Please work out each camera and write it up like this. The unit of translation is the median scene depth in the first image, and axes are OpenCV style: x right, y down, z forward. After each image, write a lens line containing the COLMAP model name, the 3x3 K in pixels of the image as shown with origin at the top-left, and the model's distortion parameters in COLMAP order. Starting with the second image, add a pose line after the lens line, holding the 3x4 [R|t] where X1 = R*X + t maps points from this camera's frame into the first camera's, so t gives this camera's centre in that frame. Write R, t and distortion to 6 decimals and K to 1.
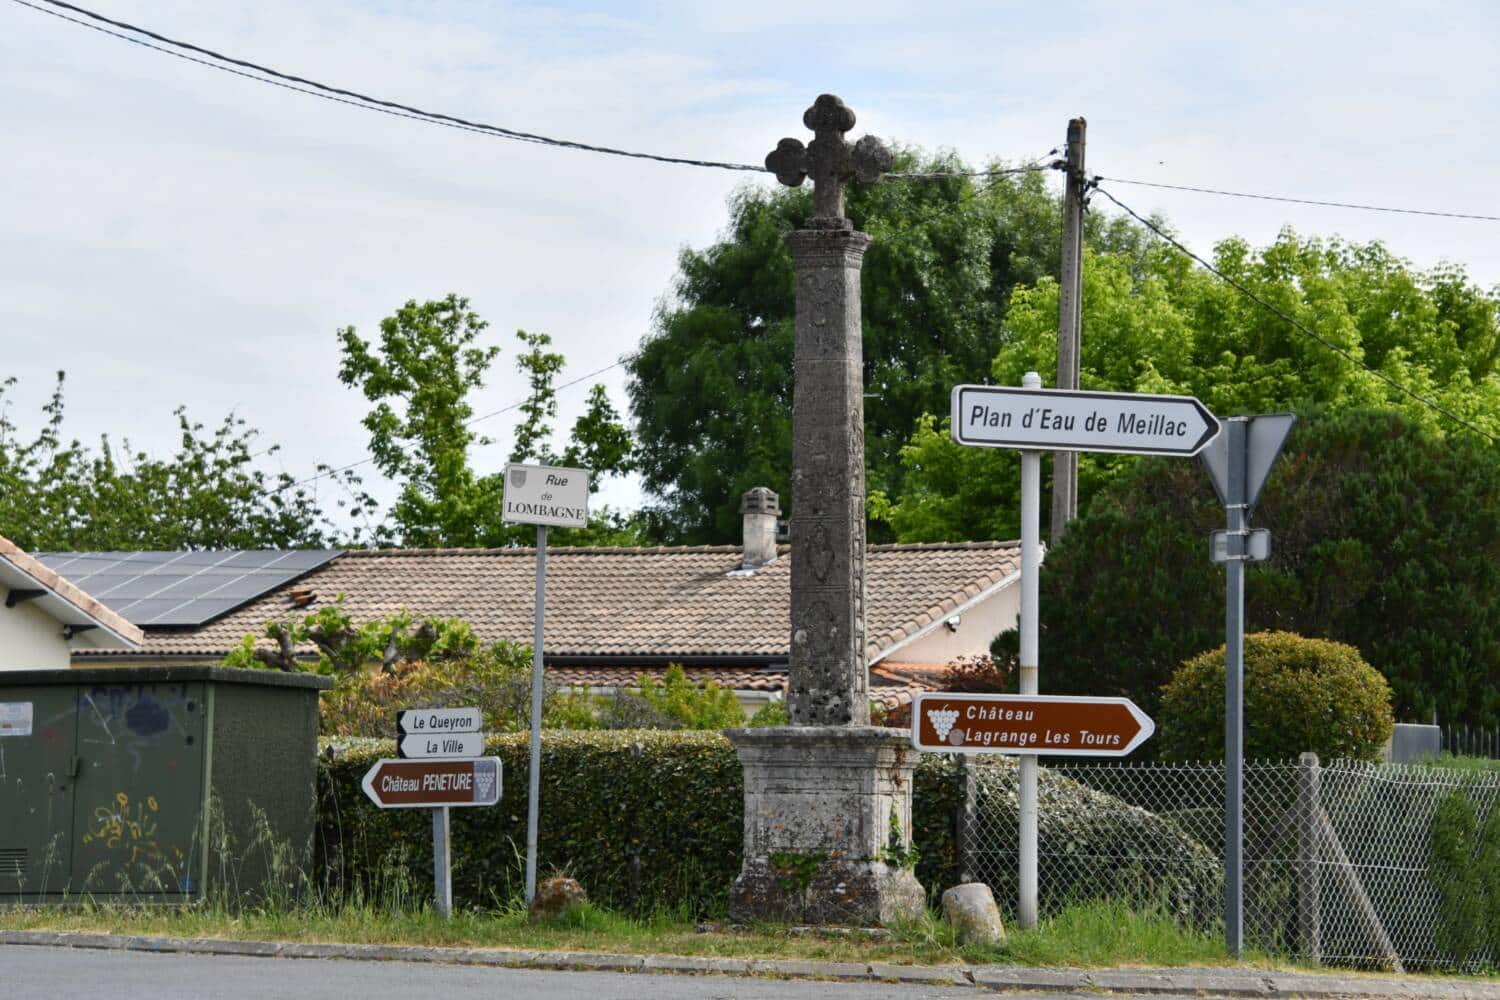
lens RADIAL K [[5588.8, 0, 750.0], [0, 5588.8, 500.0], [0, 0, 1]] dist [-0.142408, -0.274777]
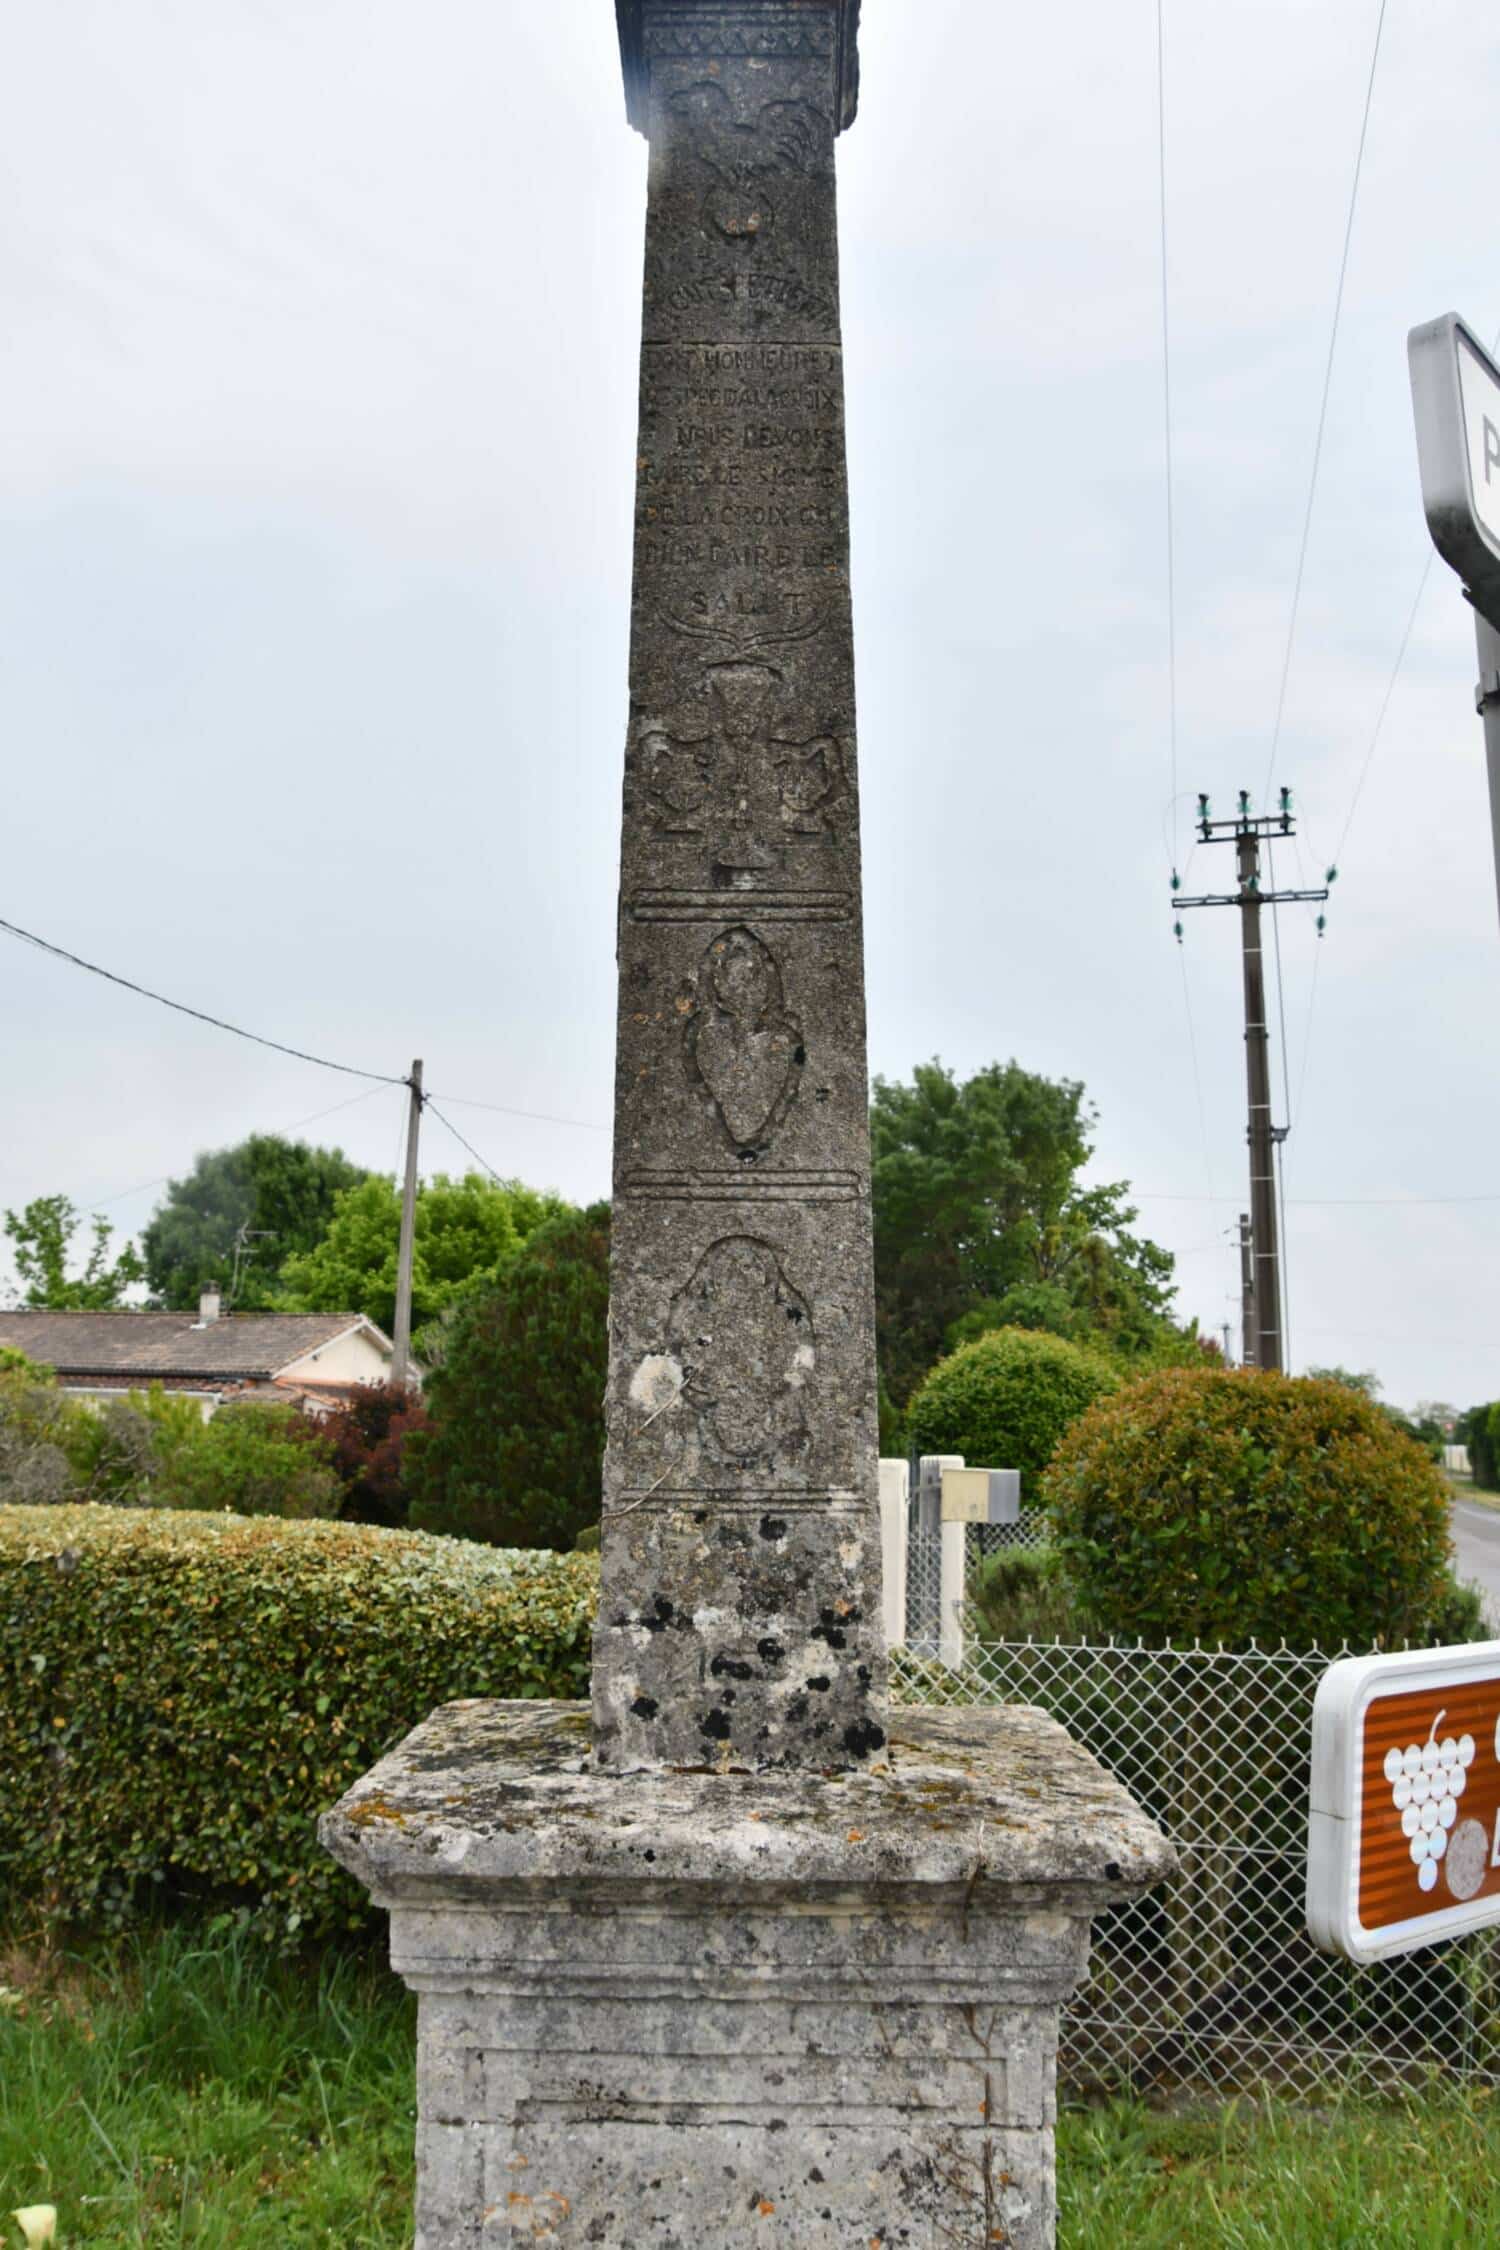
lens RADIAL K [[1792.2, 0, 750.0], [0, 1792.2, 1125.0], [0, 0, 1]] dist [-0.131474, 0.092109]
pose [[0.953805, 0.049907, 0.296253, -0.005755], [-0.017280, 0.993587, -0.111745, 0.012328], [-0.299930, 0.101463, 0.948550, 0.520719]]
